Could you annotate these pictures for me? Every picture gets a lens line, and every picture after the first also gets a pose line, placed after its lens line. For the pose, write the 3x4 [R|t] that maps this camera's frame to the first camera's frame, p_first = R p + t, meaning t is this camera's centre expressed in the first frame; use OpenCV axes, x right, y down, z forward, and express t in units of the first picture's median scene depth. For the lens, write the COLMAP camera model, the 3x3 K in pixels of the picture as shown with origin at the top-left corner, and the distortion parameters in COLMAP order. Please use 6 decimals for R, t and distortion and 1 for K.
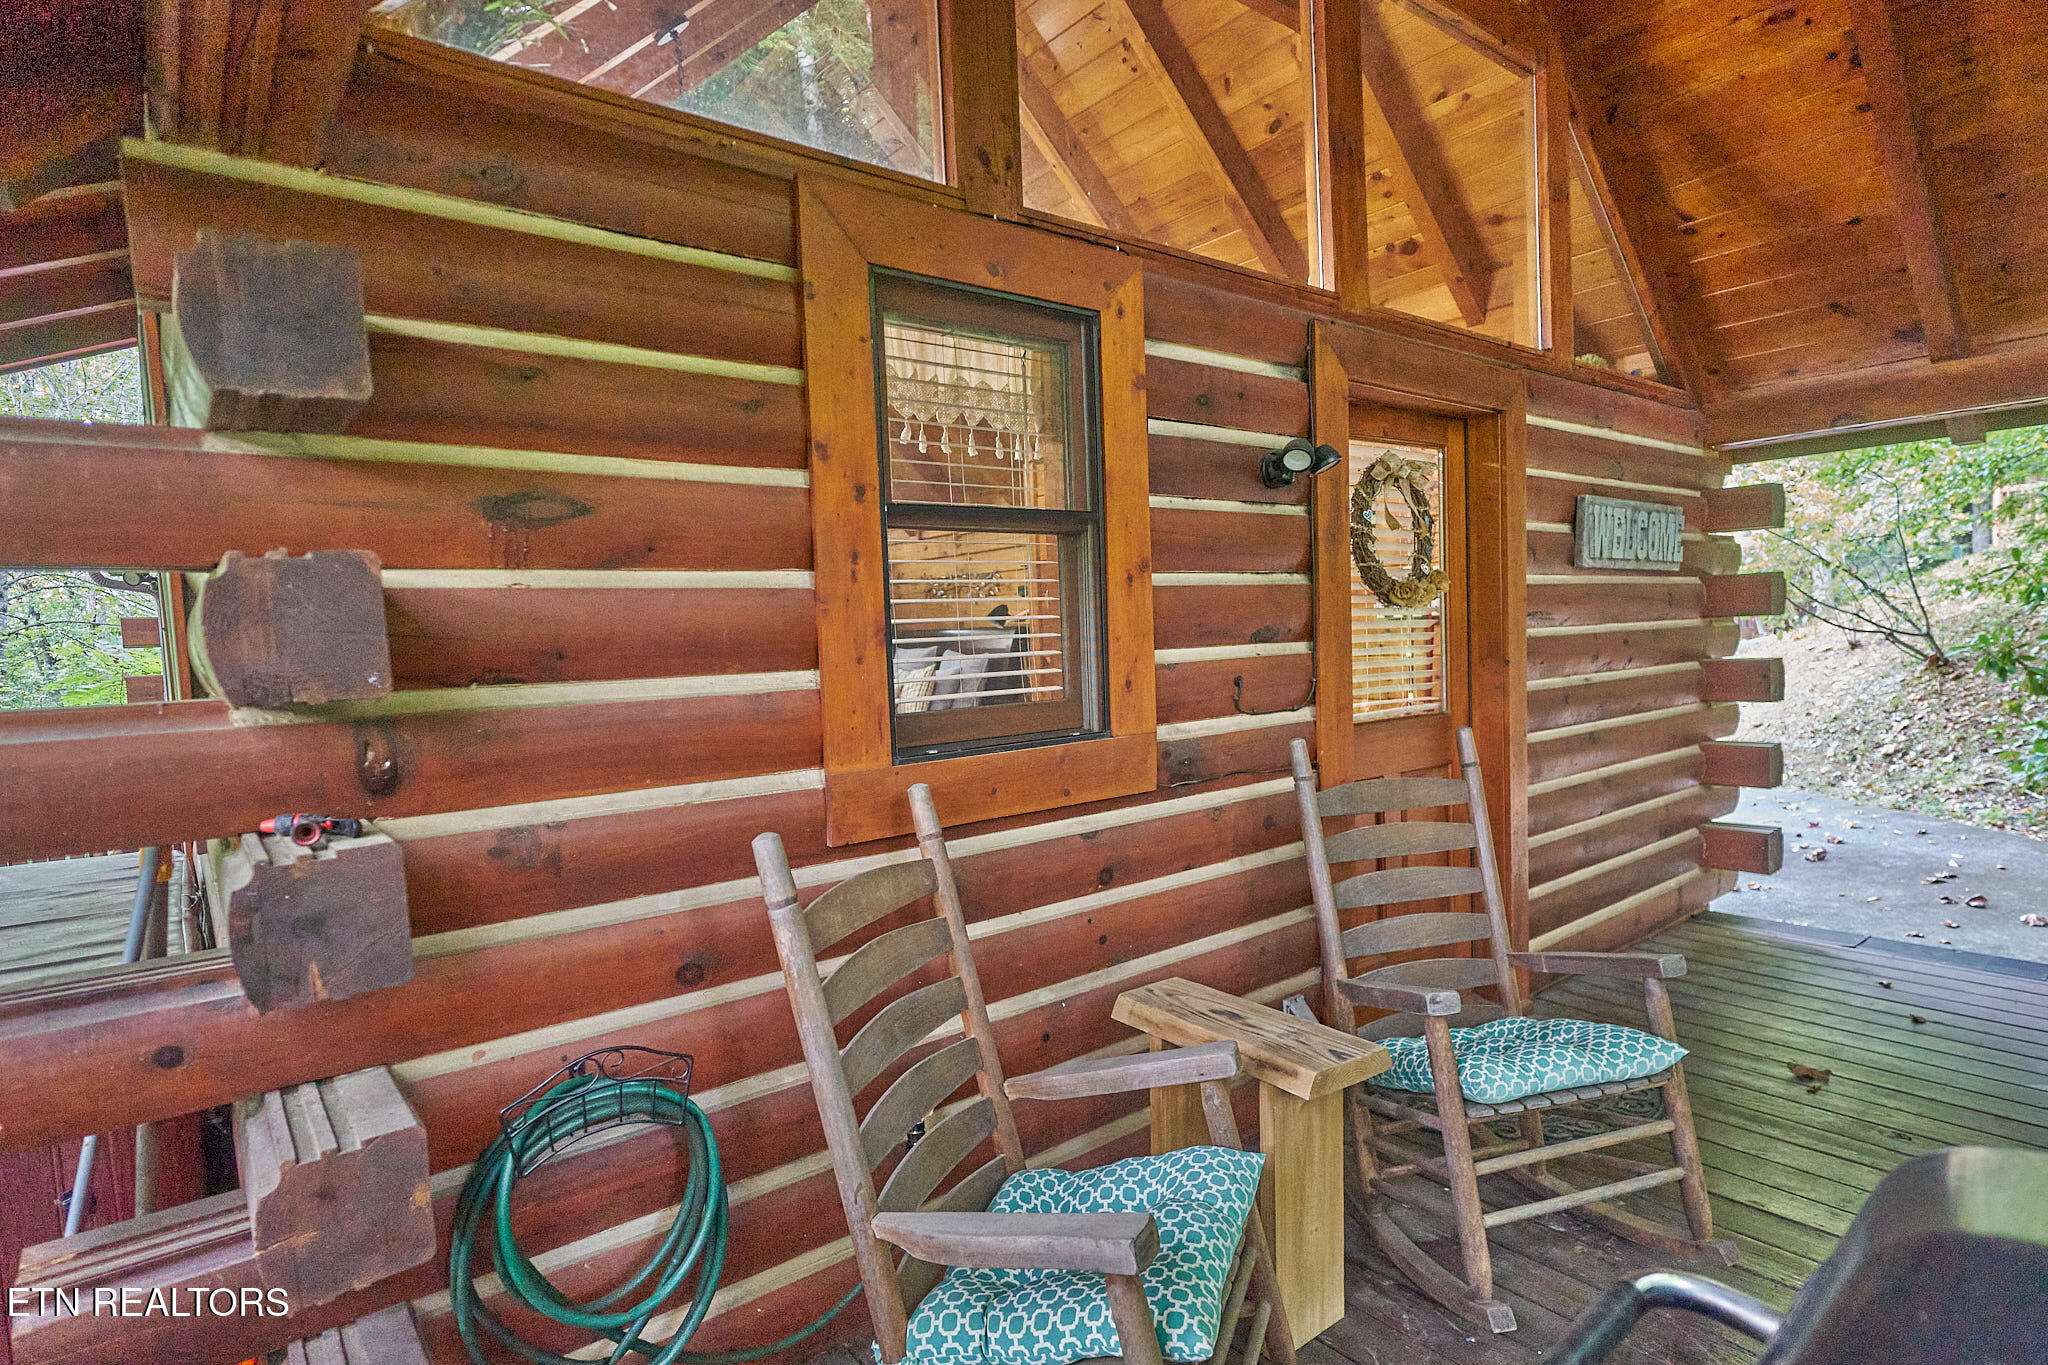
lens RADIAL K [[1067.0, 0, 1027.6], [0, 1067.0, 698.0], [0, 0, 1]] dist [-0.000581, -0.001975]
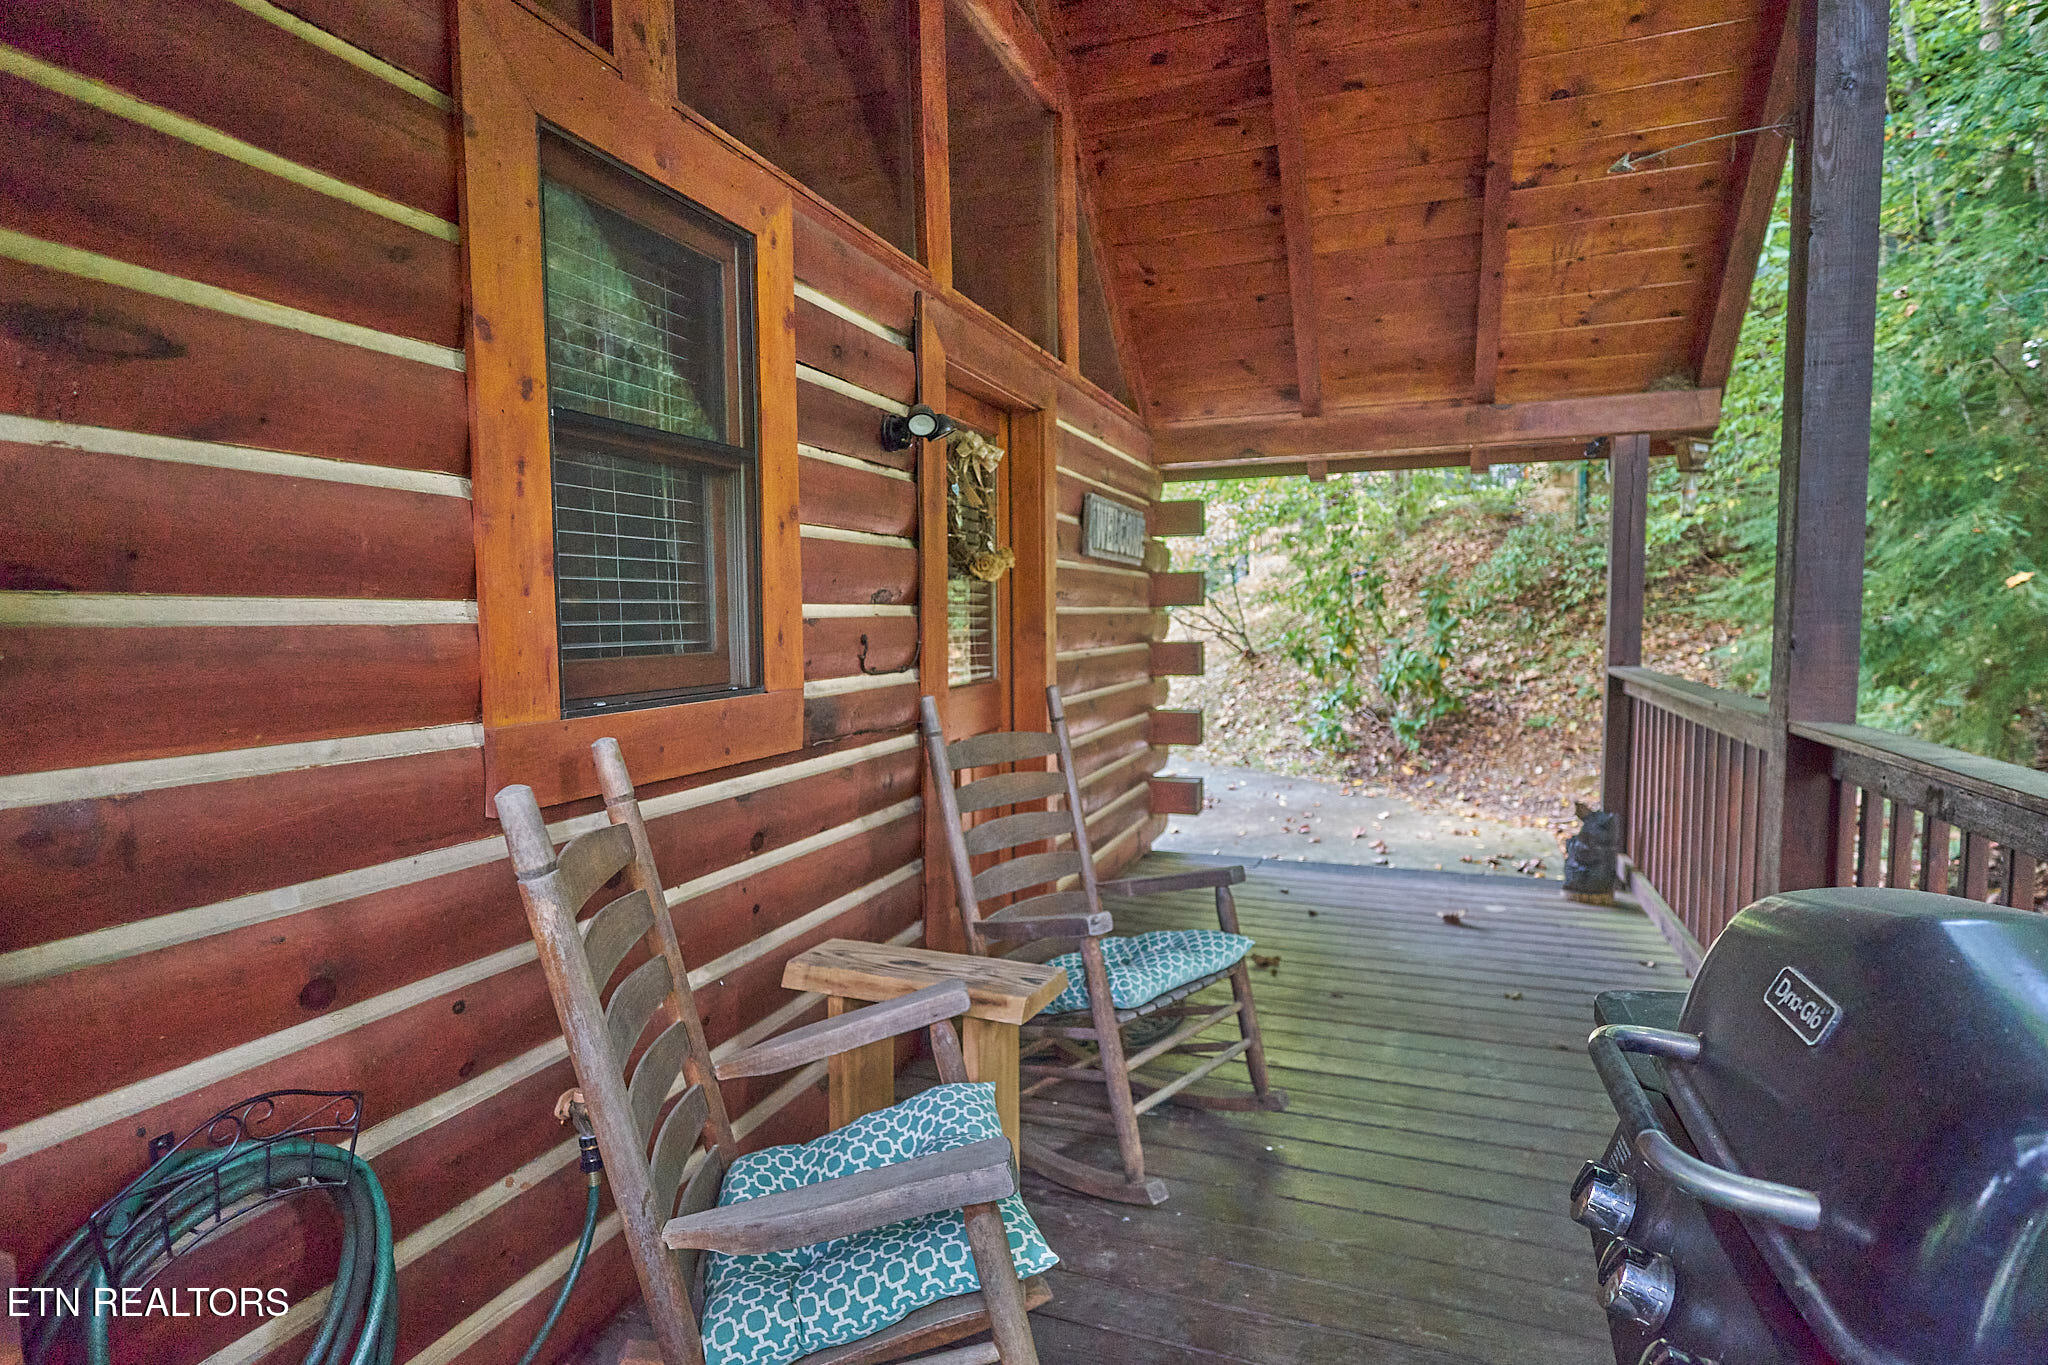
lens RADIAL K [[1067.0, 0, 1027.6], [0, 1067.0, 698.0], [0, 0, 1]] dist [-0.000581, -0.001975]
pose [[0.856696, -0.008216, 0.515756, -0.234328], [0.005714, 0.999963, 0.006438, 0.041475], [-0.515790, -0.002568, 0.856711, 0.083726]]
